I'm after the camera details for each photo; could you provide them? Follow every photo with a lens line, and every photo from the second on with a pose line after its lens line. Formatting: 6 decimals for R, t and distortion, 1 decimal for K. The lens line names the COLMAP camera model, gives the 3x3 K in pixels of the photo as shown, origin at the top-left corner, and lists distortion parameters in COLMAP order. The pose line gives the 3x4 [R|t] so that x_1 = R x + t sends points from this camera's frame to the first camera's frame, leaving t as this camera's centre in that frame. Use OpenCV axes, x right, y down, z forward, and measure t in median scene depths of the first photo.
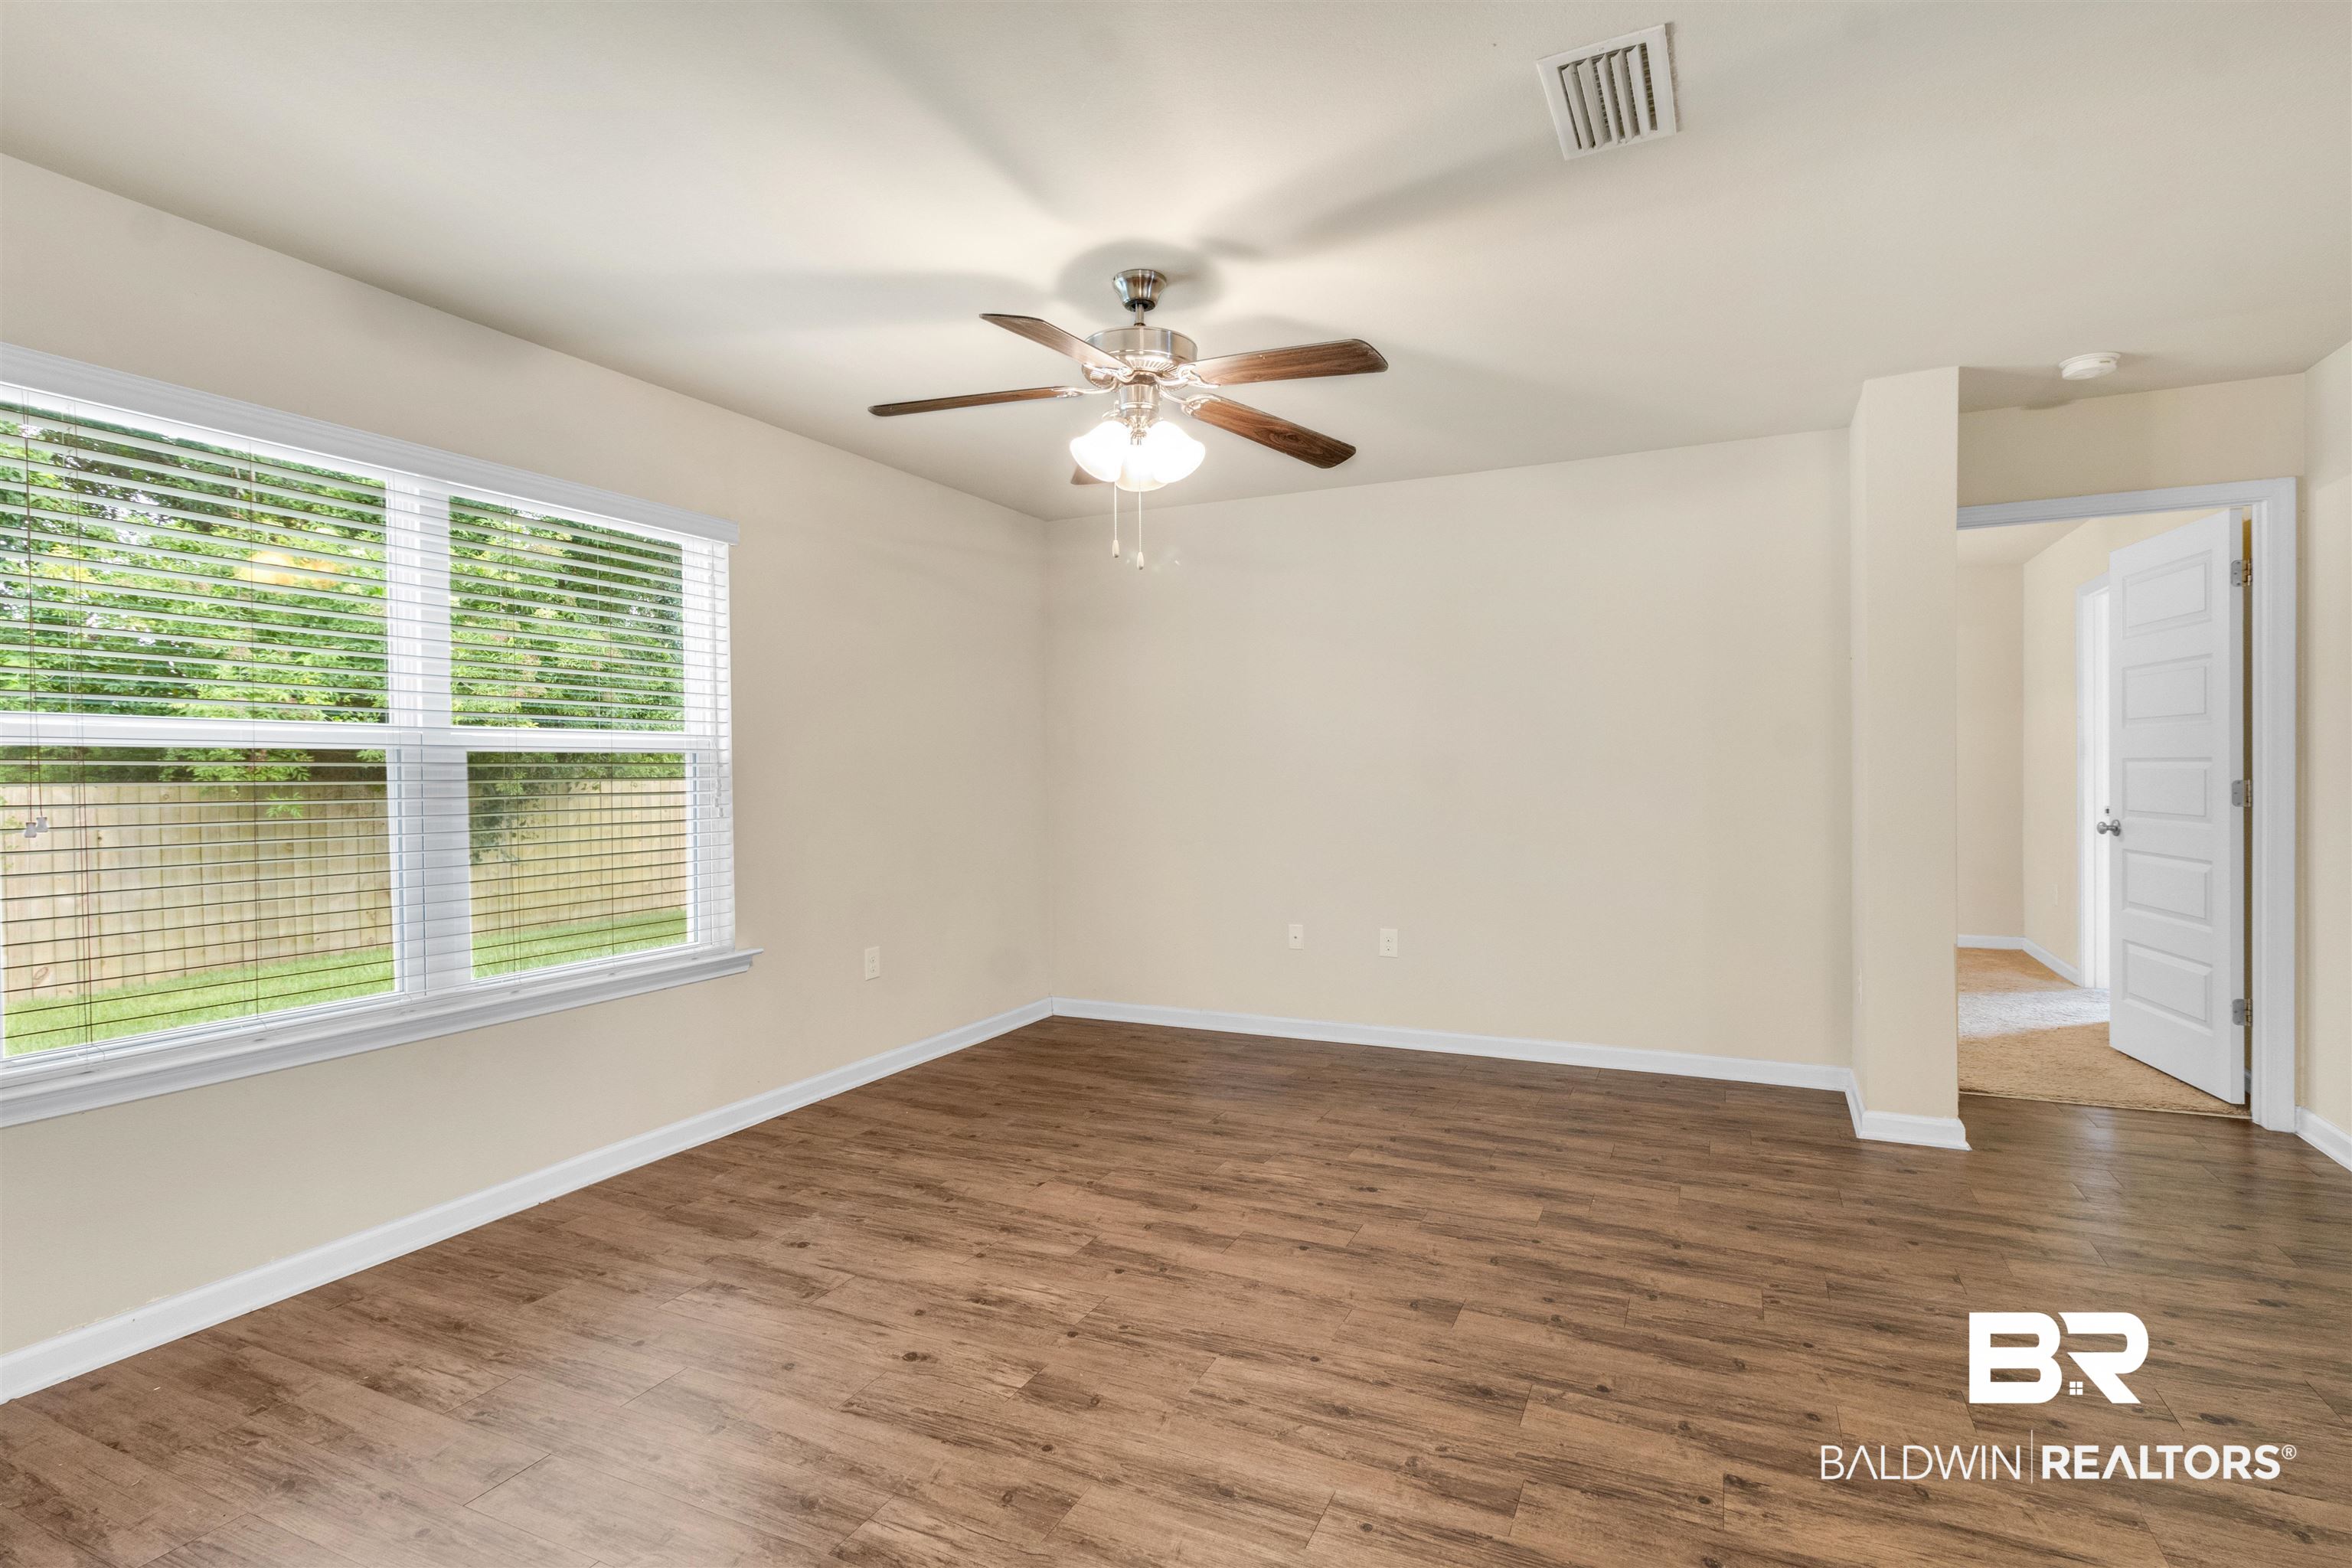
lens RADIAL K [[1106.8, 0, 1176.0], [0, 1106.8, 784.0], [0, 0, 1]] dist [0.001640, -0.000043]
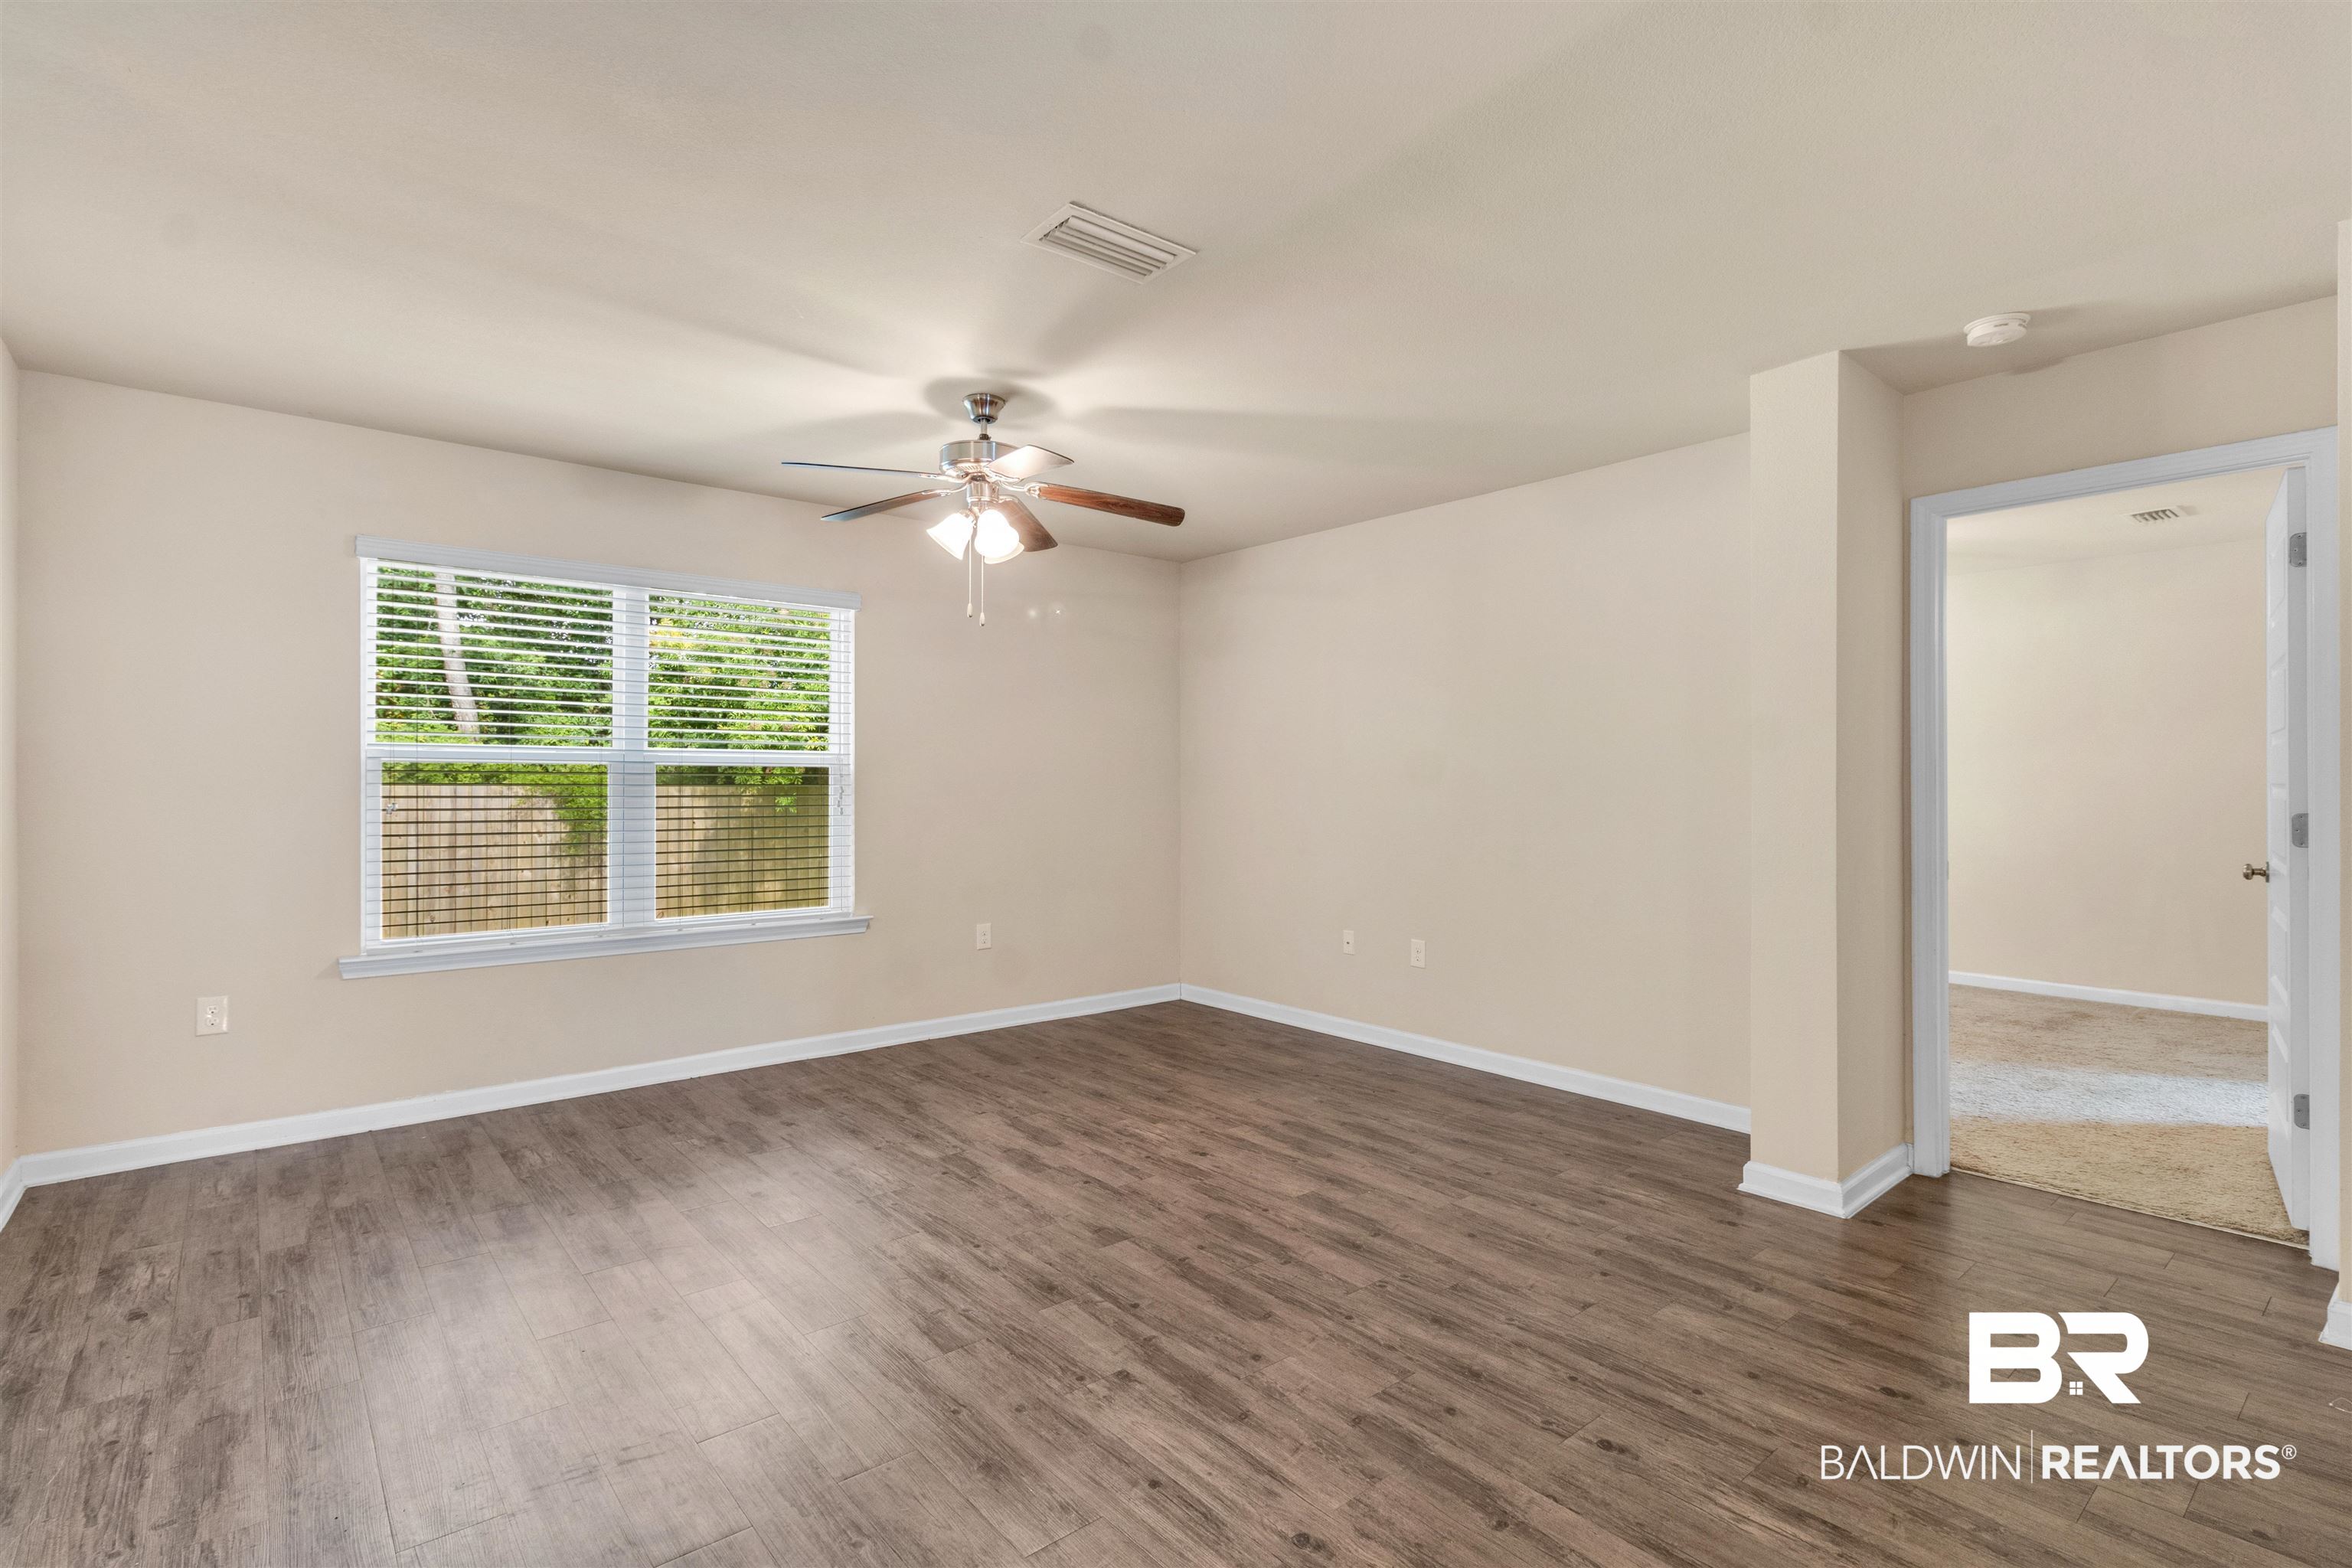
lens RADIAL K [[1106.8, 0, 1176.0], [0, 1106.8, 784.0], [0, 0, 1]] dist [0.001640, -0.000043]
pose [[0.905309, 0.011695, -0.424592, 0.634940], [-0.015382, 0.999868, -0.005256, -0.009204], [0.424474, 0.011289, 0.905370, -0.050715]]
